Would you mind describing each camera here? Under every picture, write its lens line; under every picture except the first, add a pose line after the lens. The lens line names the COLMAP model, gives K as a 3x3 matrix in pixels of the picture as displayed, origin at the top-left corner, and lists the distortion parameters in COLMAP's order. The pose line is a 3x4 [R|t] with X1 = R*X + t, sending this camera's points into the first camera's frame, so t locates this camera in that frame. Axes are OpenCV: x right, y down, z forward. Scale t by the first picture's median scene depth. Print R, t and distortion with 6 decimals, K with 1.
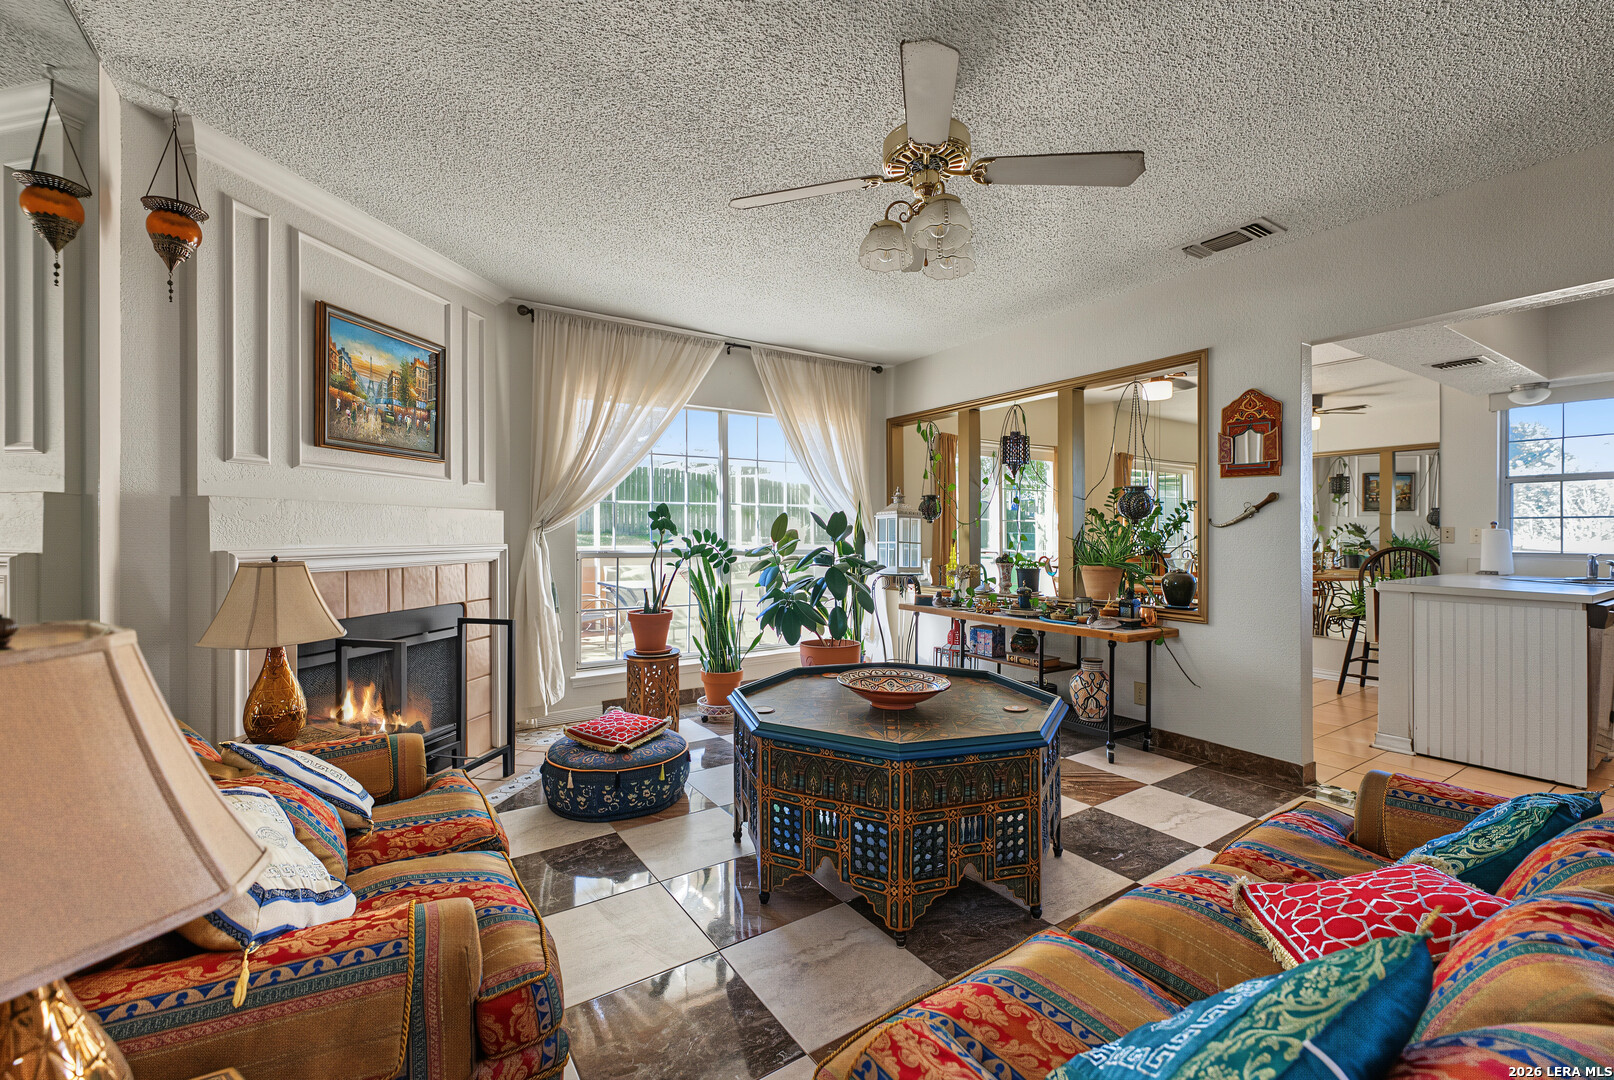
lens RADIAL K [[658.0, 0, 793.7], [0, 658.0, 534.7], [0, 0, 1]] dist [-0.000038, -0.001243]
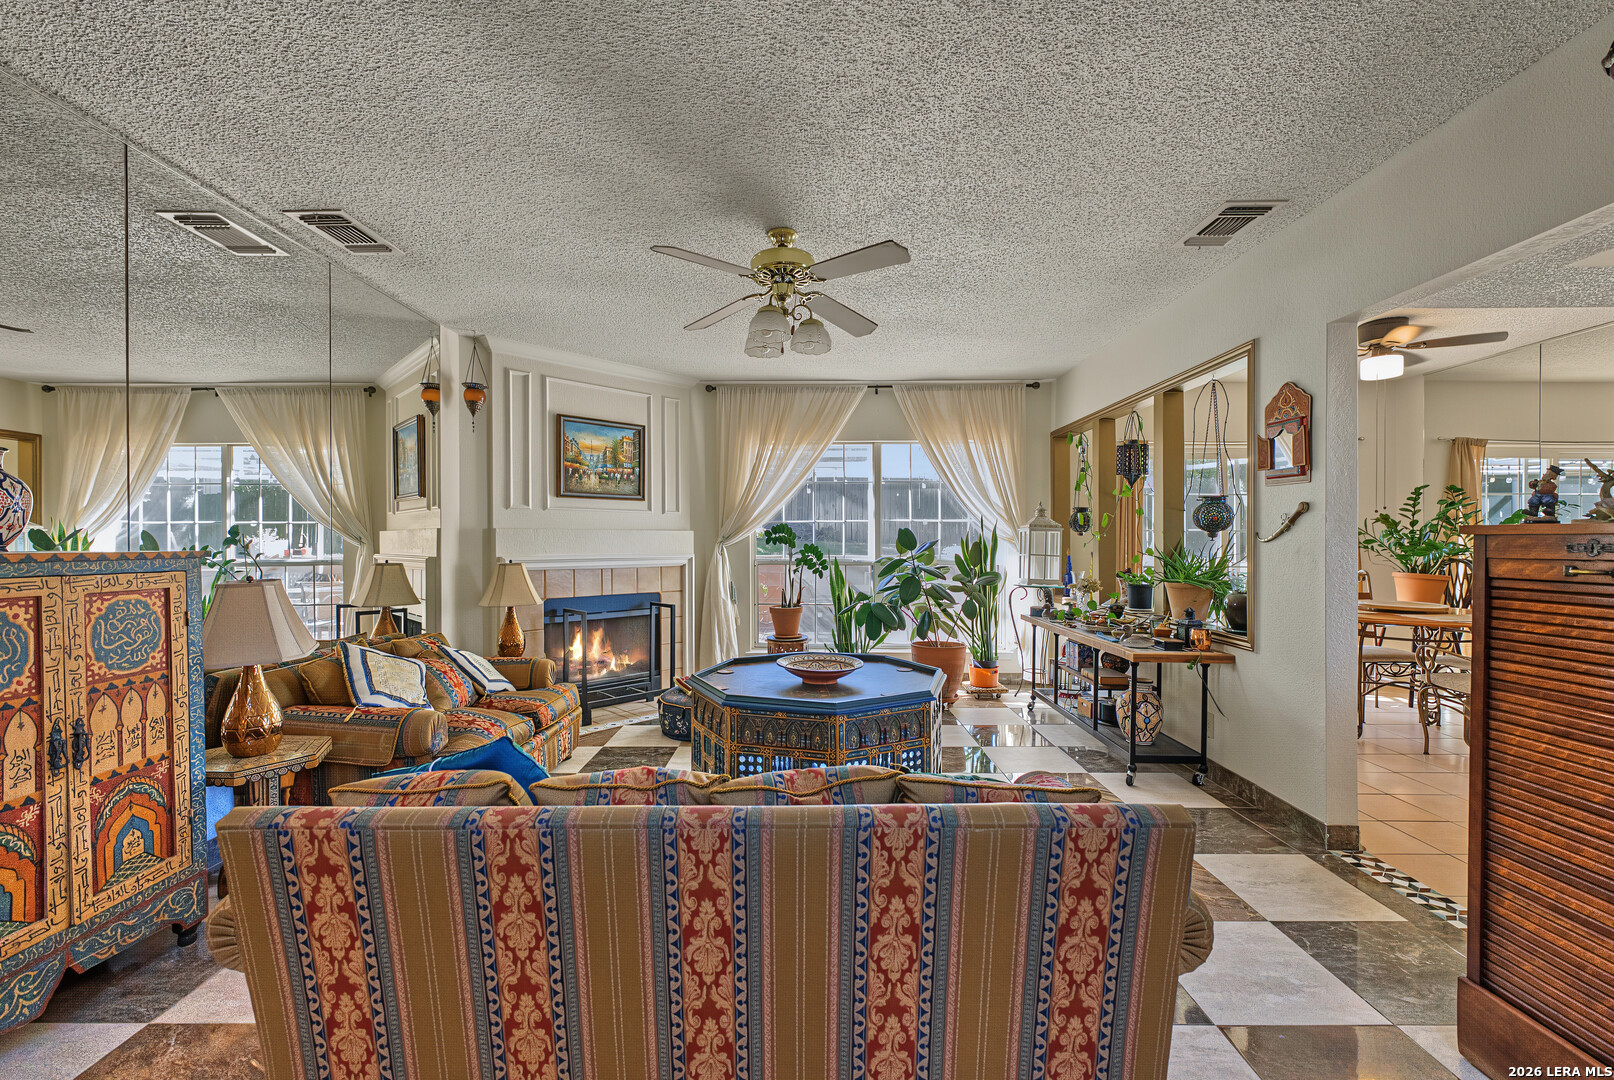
lens RADIAL K [[658.0, 0, 816.6], [0, 658.0, 550.8], [0, 0, 1]] dist [-0.000038, -0.001243]
pose [[0.834974, 0.006032, -0.550256, 0.637618], [0.000322, 0.999934, 0.011451, -0.010306], [0.550289, -0.009739, 0.834917, -0.061157]]
